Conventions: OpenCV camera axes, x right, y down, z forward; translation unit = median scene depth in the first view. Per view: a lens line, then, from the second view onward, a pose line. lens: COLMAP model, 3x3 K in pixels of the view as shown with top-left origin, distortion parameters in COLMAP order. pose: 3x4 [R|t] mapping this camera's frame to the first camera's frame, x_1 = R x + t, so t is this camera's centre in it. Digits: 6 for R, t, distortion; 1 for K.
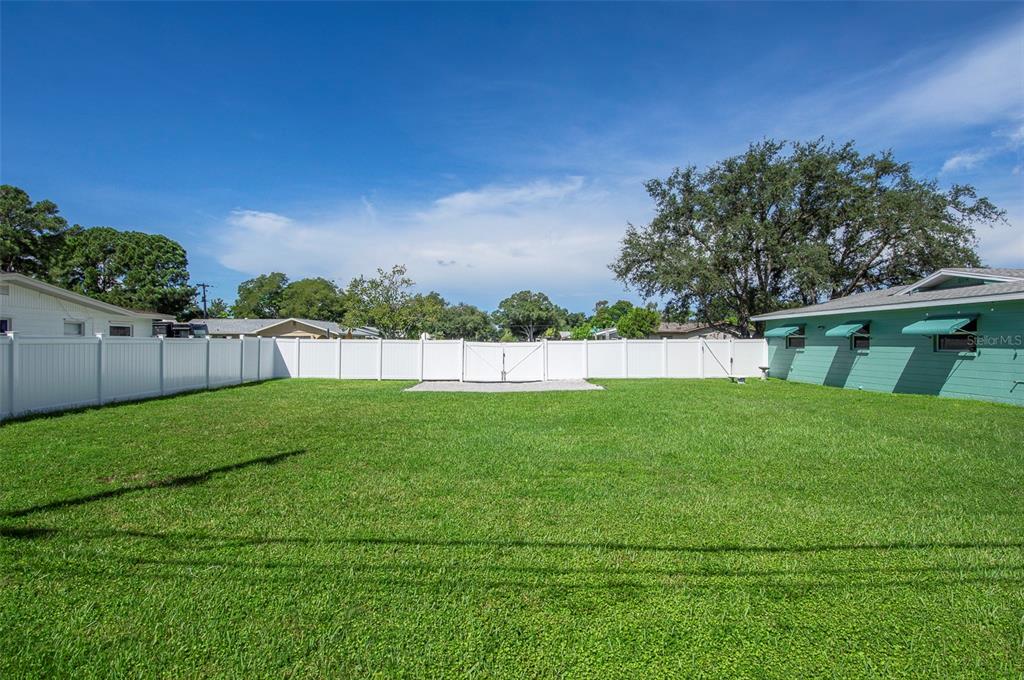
lens RADIAL K [[532.0, 0, 512.0], [0, 532.0, 340.0], [0, 0, 1]] dist [-0.000275, -0.008933]
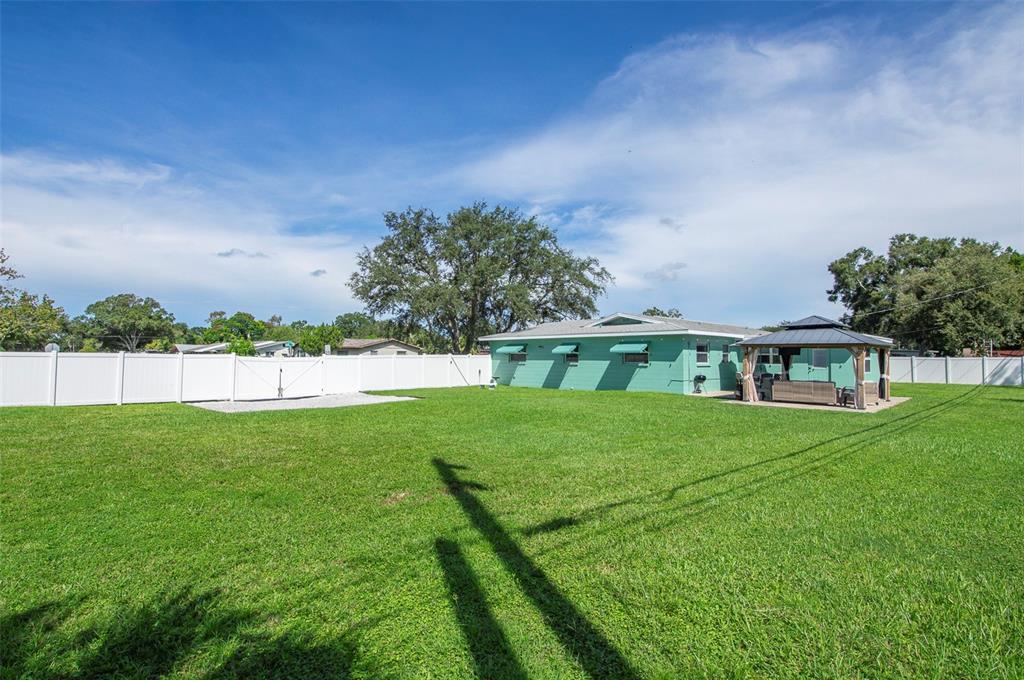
lens RADIAL K [[508.3, 0, 512.0], [0, 508.3, 340.0], [0, 0, 1]] dist [0.003865, -0.007359]
pose [[0.742828, 0.022047, 0.669120, -0.329218], [-0.003916, 0.999584, -0.028588, -0.002798], [-0.669471, 0.018616, 0.742605, 0.041818]]
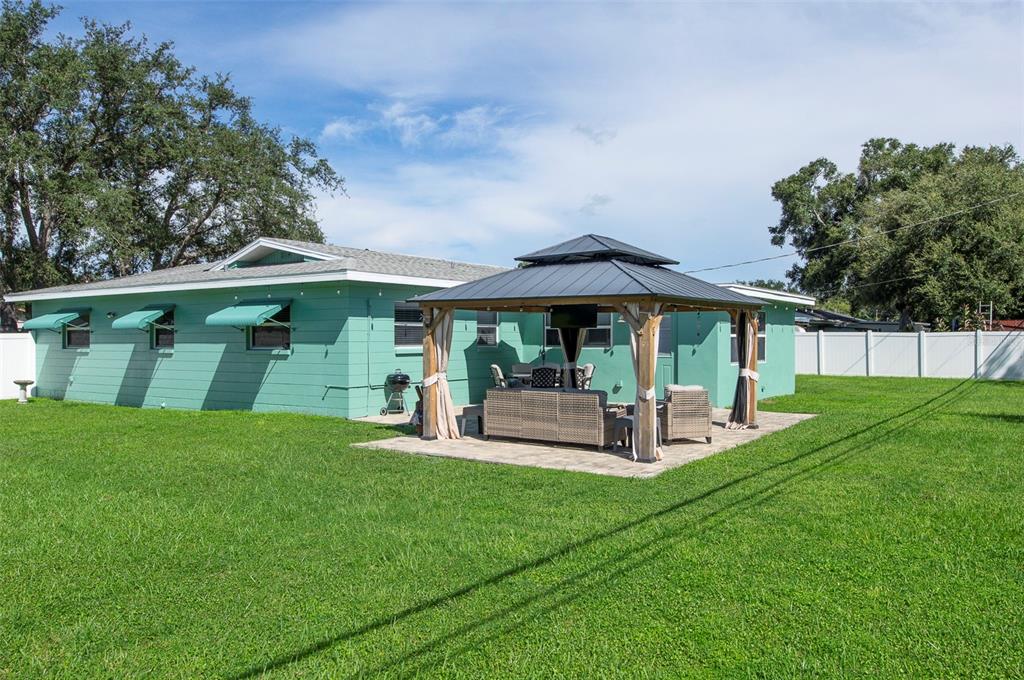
lens RADIAL K [[772.3, 0, 512.0], [0, 772.3, 340.0], [0, 0, 1]] dist [0.037317, 0.003799]
pose [[0.605037, -0.008287, 0.796154, 0.110809], [0.003201, 0.999963, 0.007976, 0.000890], [-0.796191, -0.002277, 0.605042, 0.044402]]
